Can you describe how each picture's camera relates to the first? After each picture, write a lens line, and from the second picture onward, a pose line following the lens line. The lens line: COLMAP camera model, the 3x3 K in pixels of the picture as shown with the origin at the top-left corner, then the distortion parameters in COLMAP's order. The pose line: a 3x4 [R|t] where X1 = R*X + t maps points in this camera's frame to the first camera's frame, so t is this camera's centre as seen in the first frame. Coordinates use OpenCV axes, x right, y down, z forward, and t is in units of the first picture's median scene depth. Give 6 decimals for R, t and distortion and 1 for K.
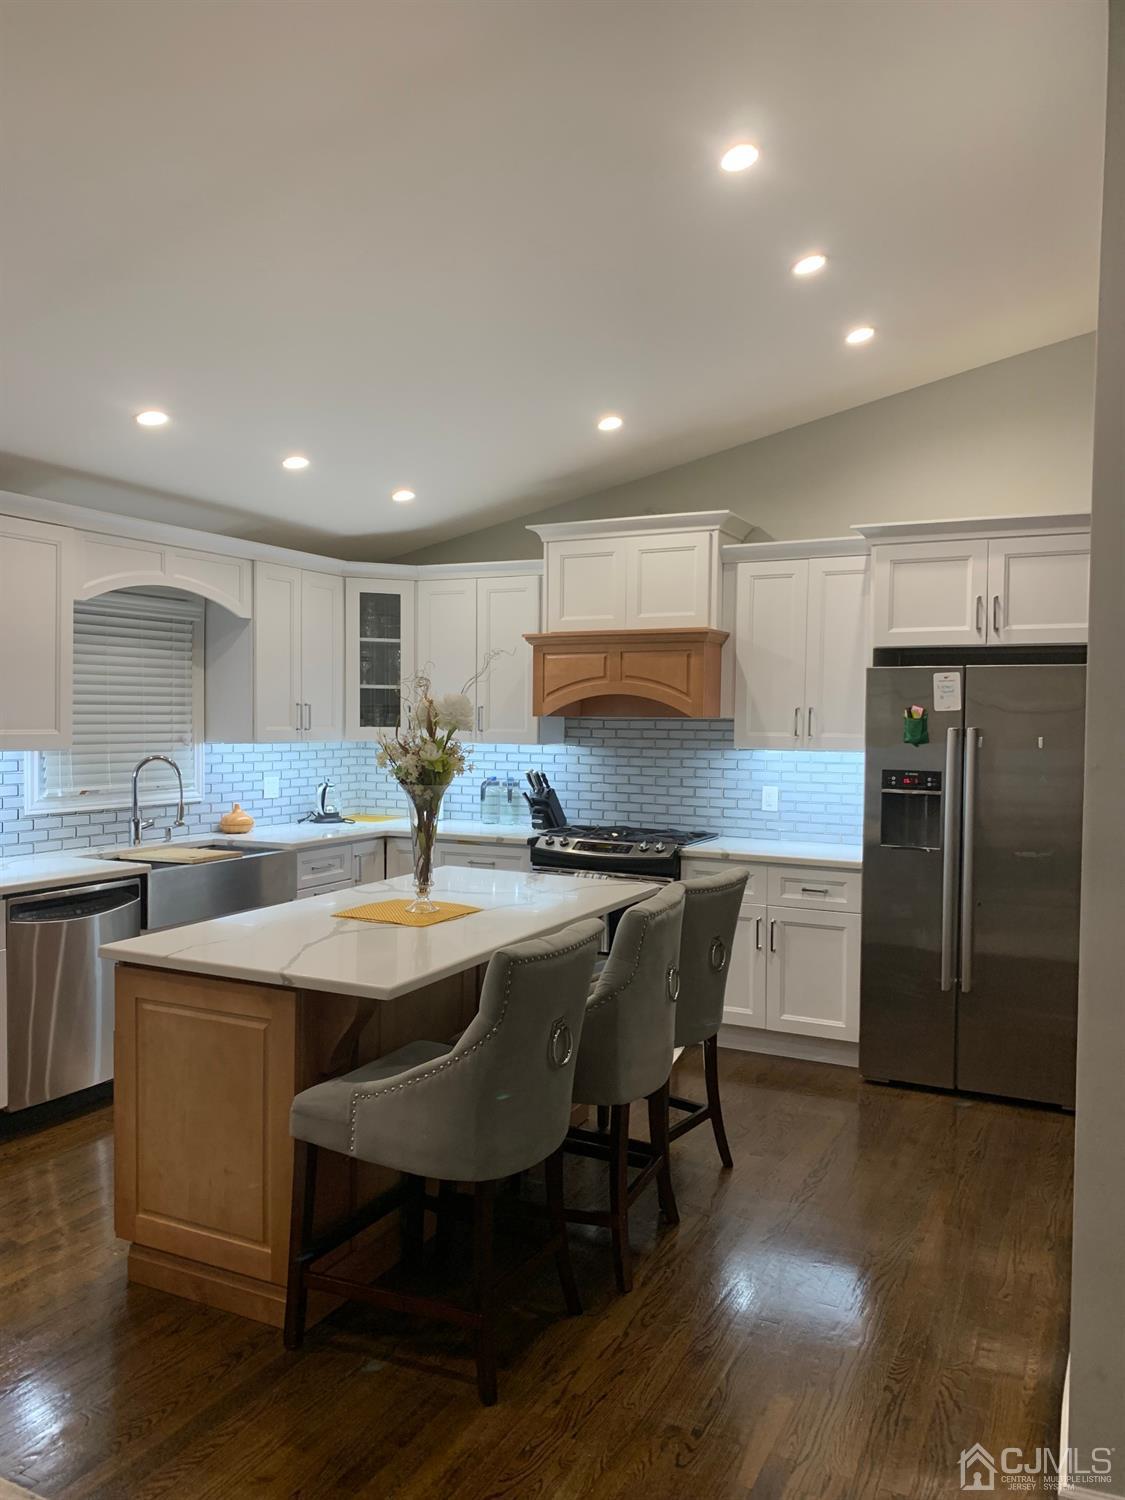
lens RADIAL K [[1131.3, 0, 543.2], [0, 1131.3, 757.6], [0, 0, 1]] dist [0.134598, -0.325751]
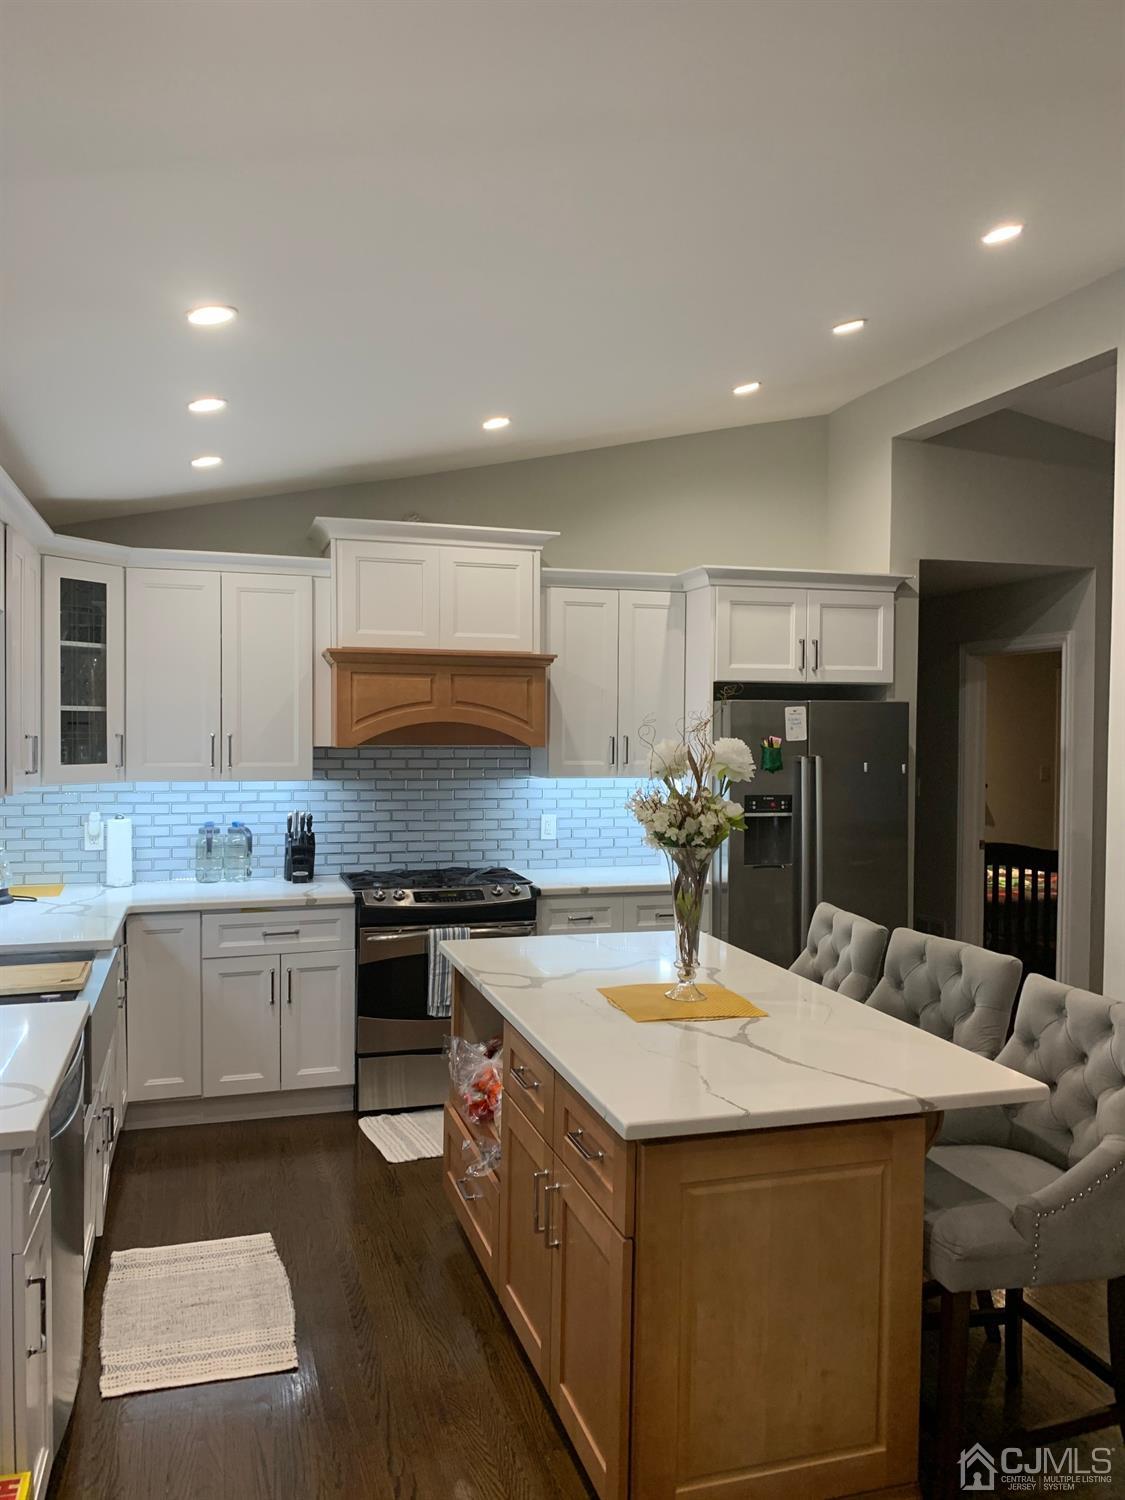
lens RADIAL K [[1144.7, 0, 552.2], [0, 1144.7, 750.1], [0, 0, 1]] dist [0.047060, -0.050697]
pose [[0.714400, -0.022816, 0.699366, -0.510013], [0.026614, 0.999631, 0.005426, -0.037056], [-0.699232, 0.014736, 0.714743, 0.304330]]
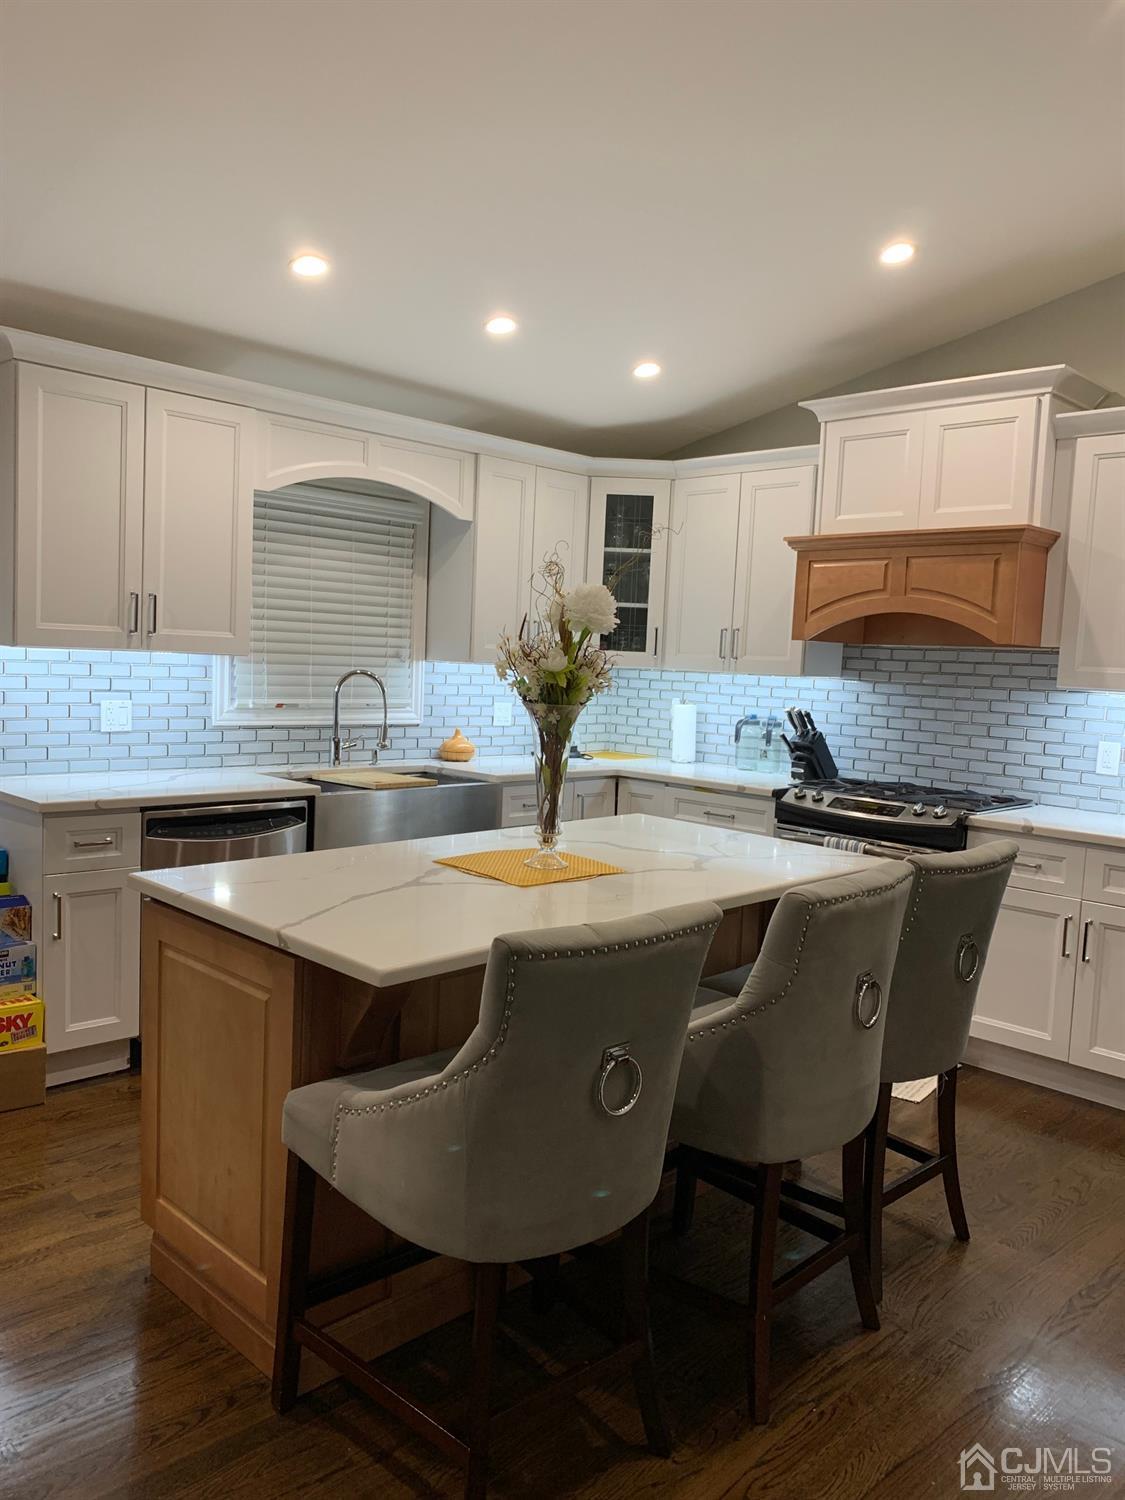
lens RADIAL K [[1131.3, 0, 543.2], [0, 1131.3, 757.6], [0, 0, 1]] dist [0.134598, -0.325751]
pose [[0.947426, 0.059481, -0.314399, 0.088152], [-0.045112, 0.997586, 0.052790, 0.013117], [0.316780, -0.035831, 0.947822, 0.175339]]
